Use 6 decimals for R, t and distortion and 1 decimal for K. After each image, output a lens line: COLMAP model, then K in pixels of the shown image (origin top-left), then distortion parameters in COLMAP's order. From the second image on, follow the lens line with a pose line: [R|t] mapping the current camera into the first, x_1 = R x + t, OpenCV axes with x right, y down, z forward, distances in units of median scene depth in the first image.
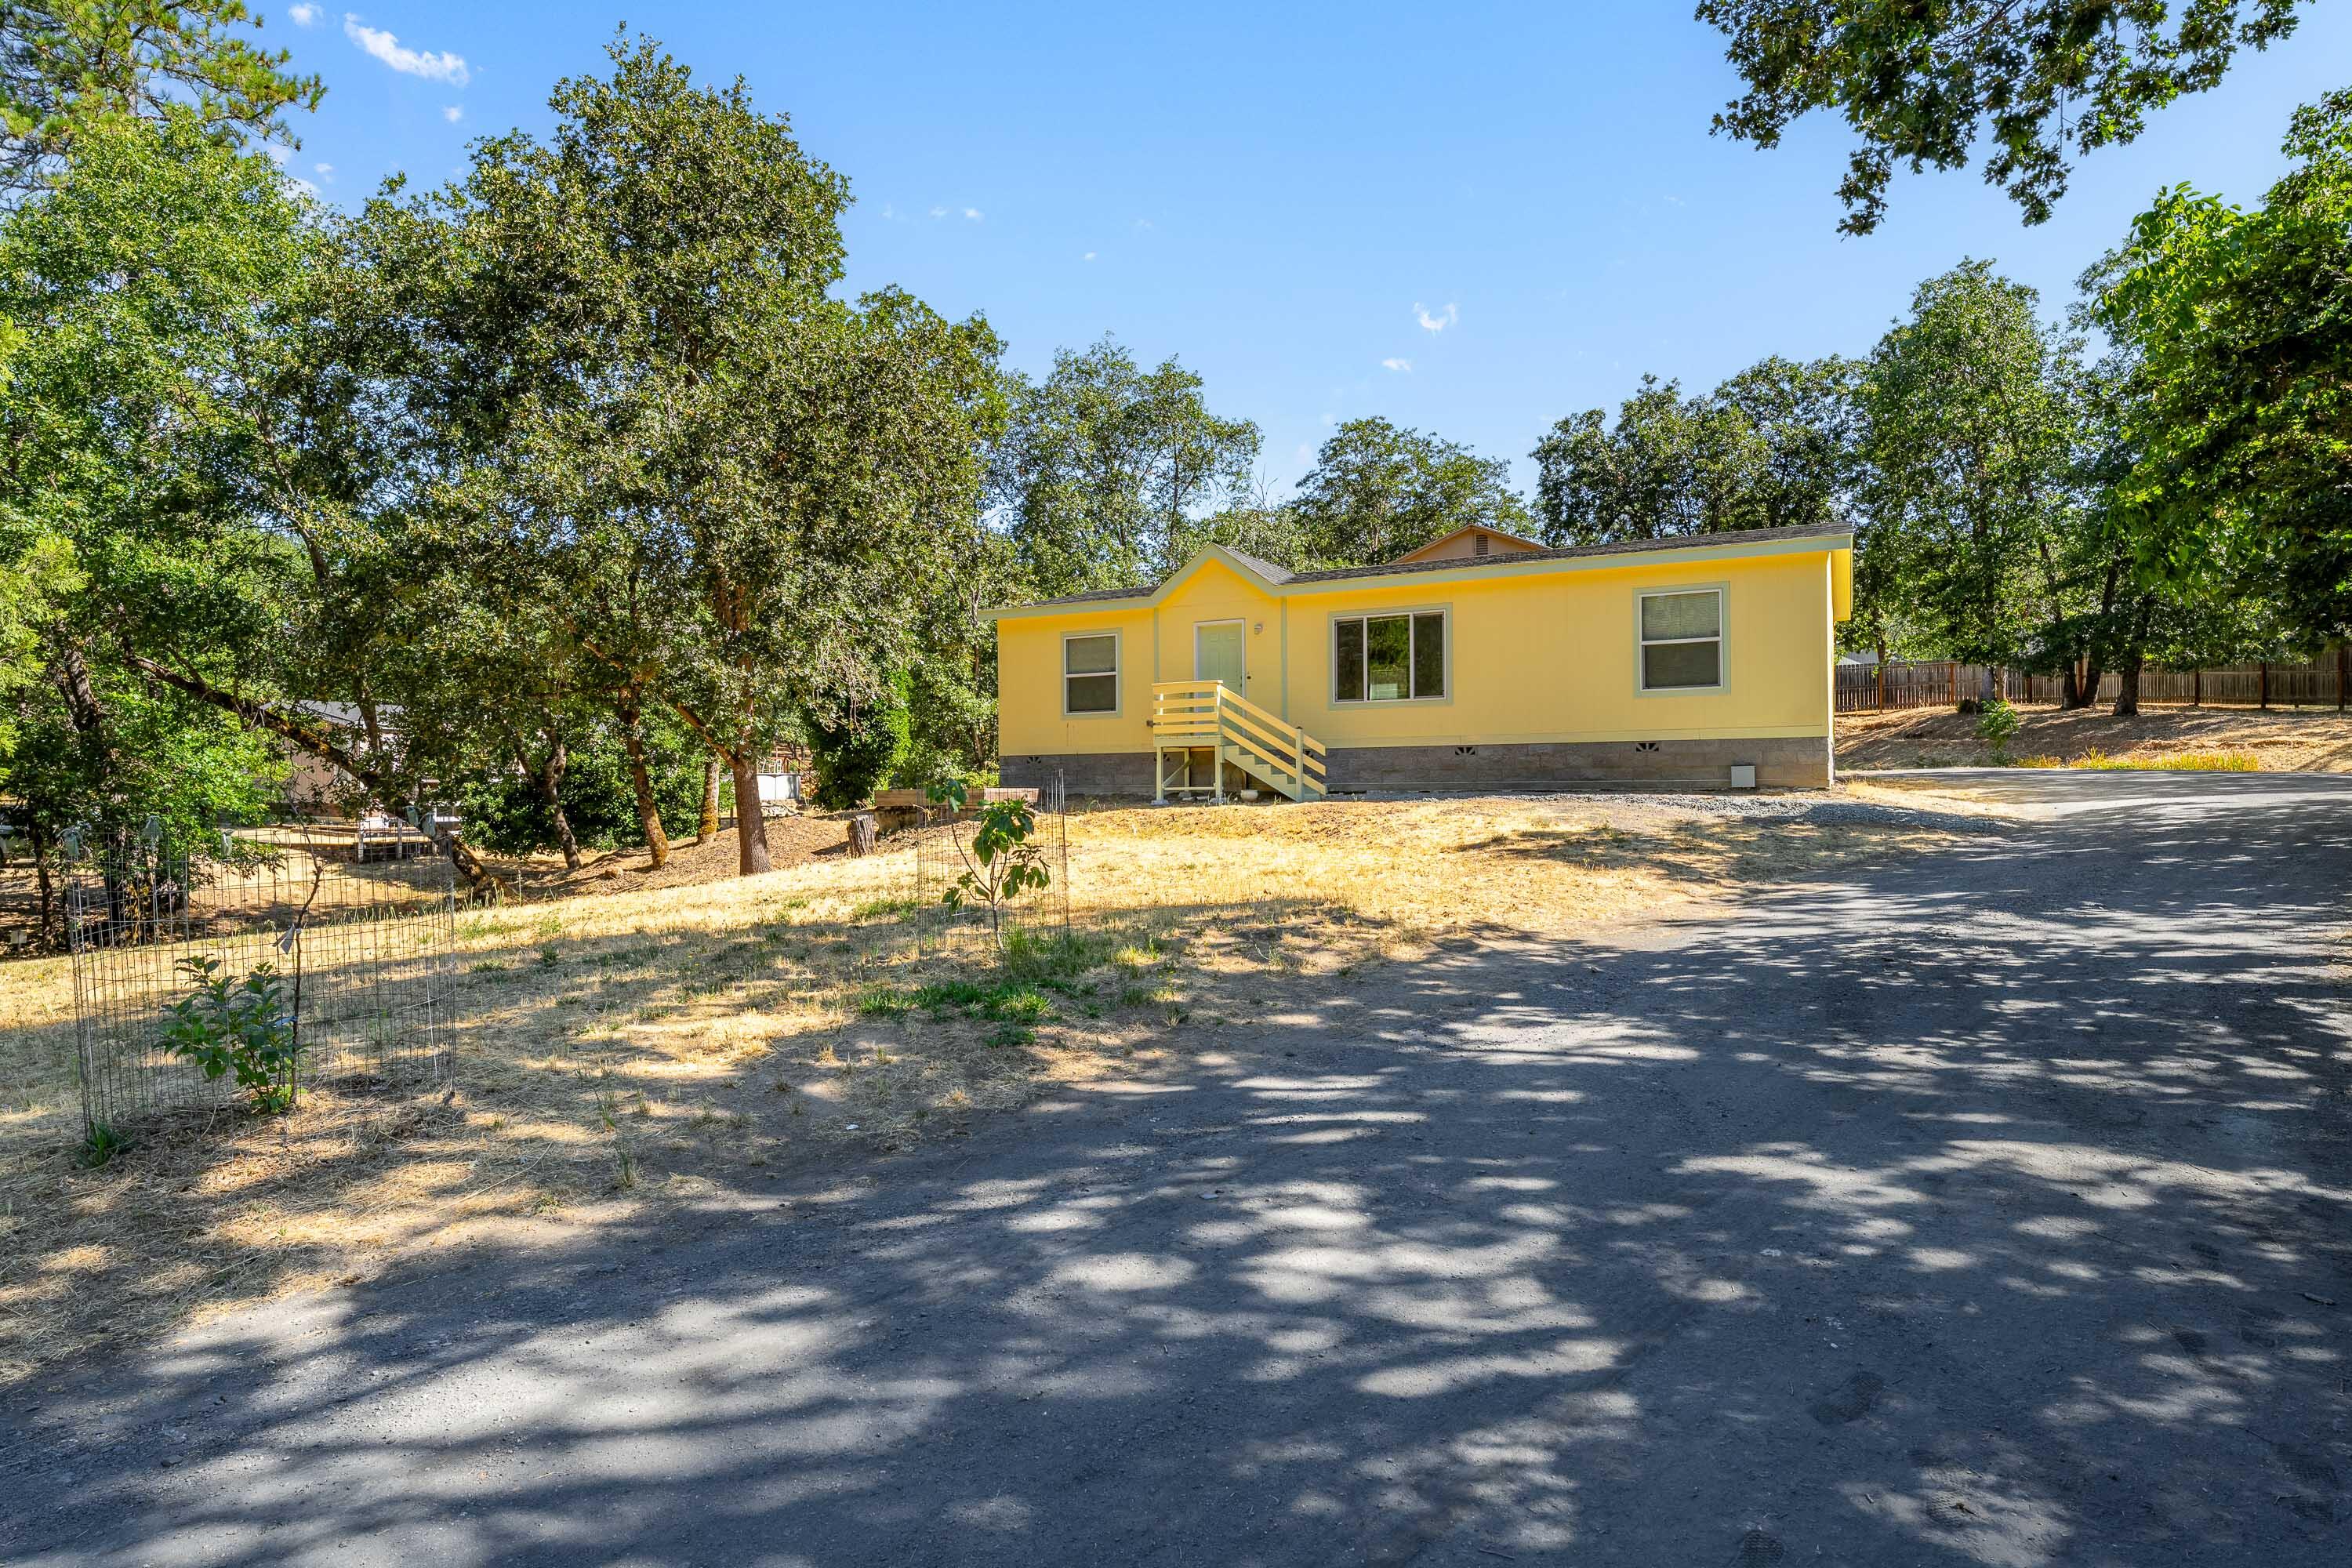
lens RADIAL K [[1295.9, 0, 1177.1], [0, 1295.9, 790.9], [0, 0, 1]] dist [0.003957, 0.001324]
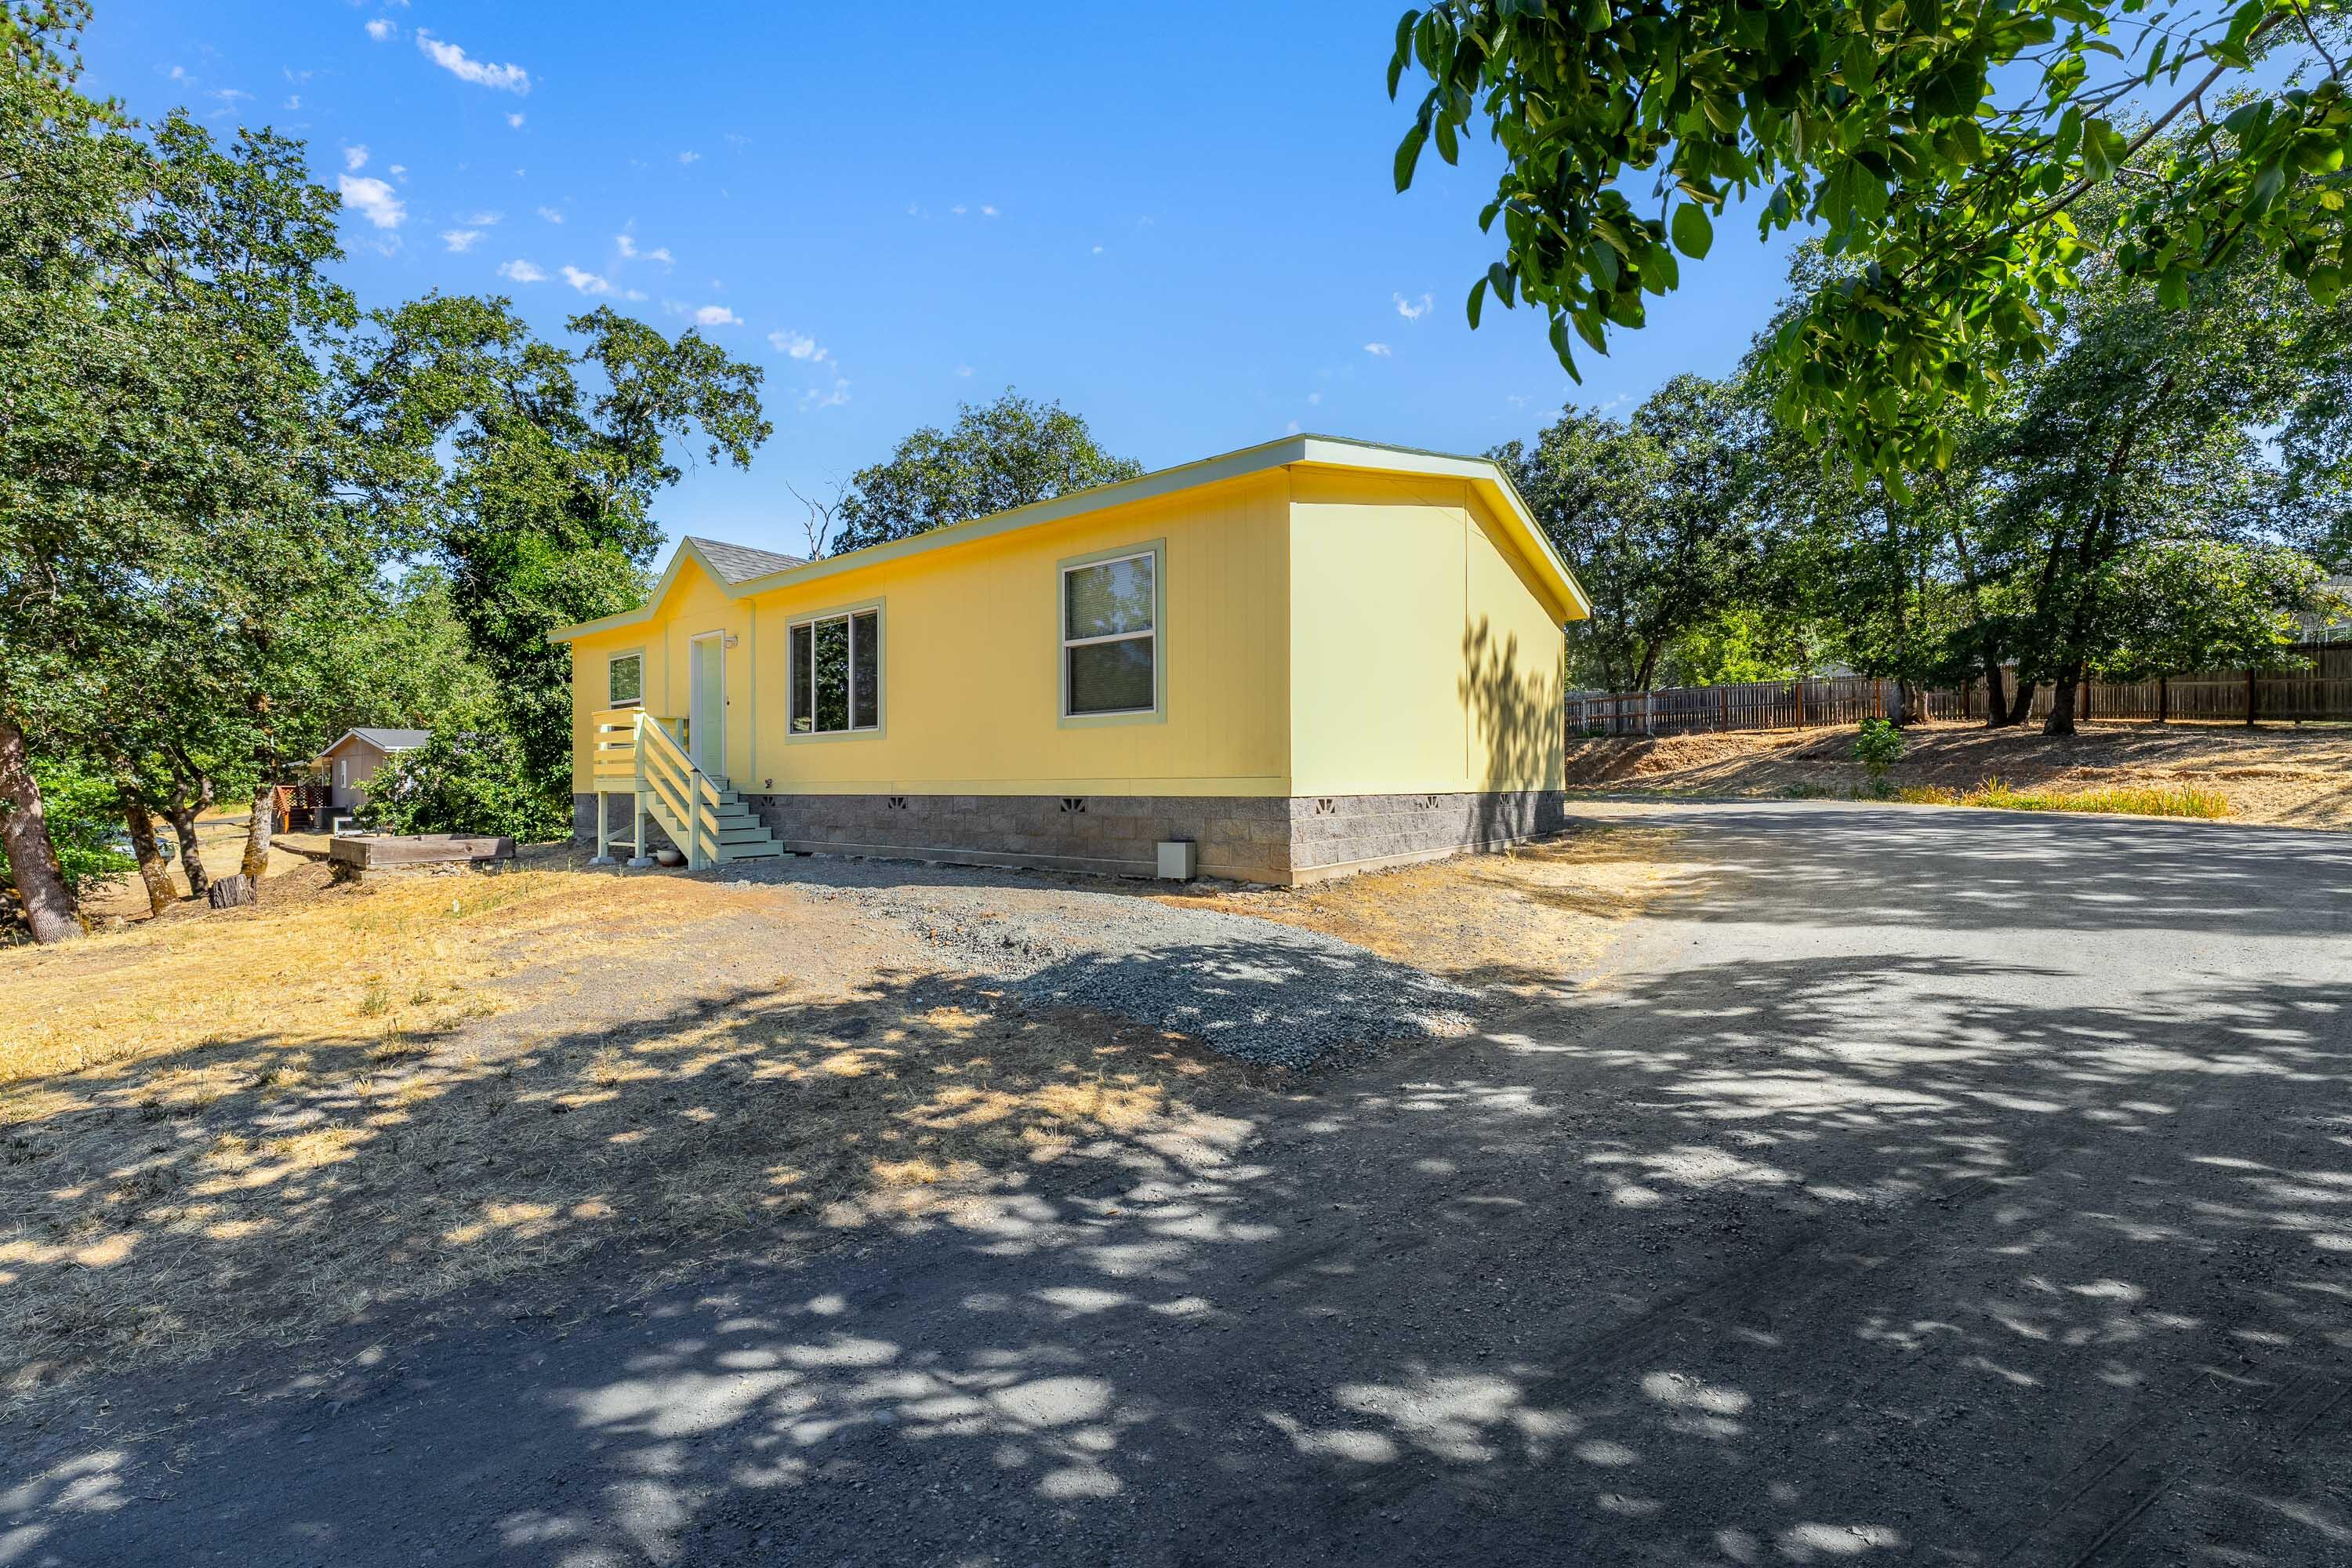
lens RADIAL K [[940.9, 0, 1175.1], [0, 940.9, 787.0], [0, 0, 1]] dist [-0.001470, -0.000455]
pose [[0.985091, 0.003618, -0.171996, 0.278458], [-0.003146, 0.999990, 0.003020, -0.025112], [0.172005, -0.002434, 0.985093, 0.309883]]
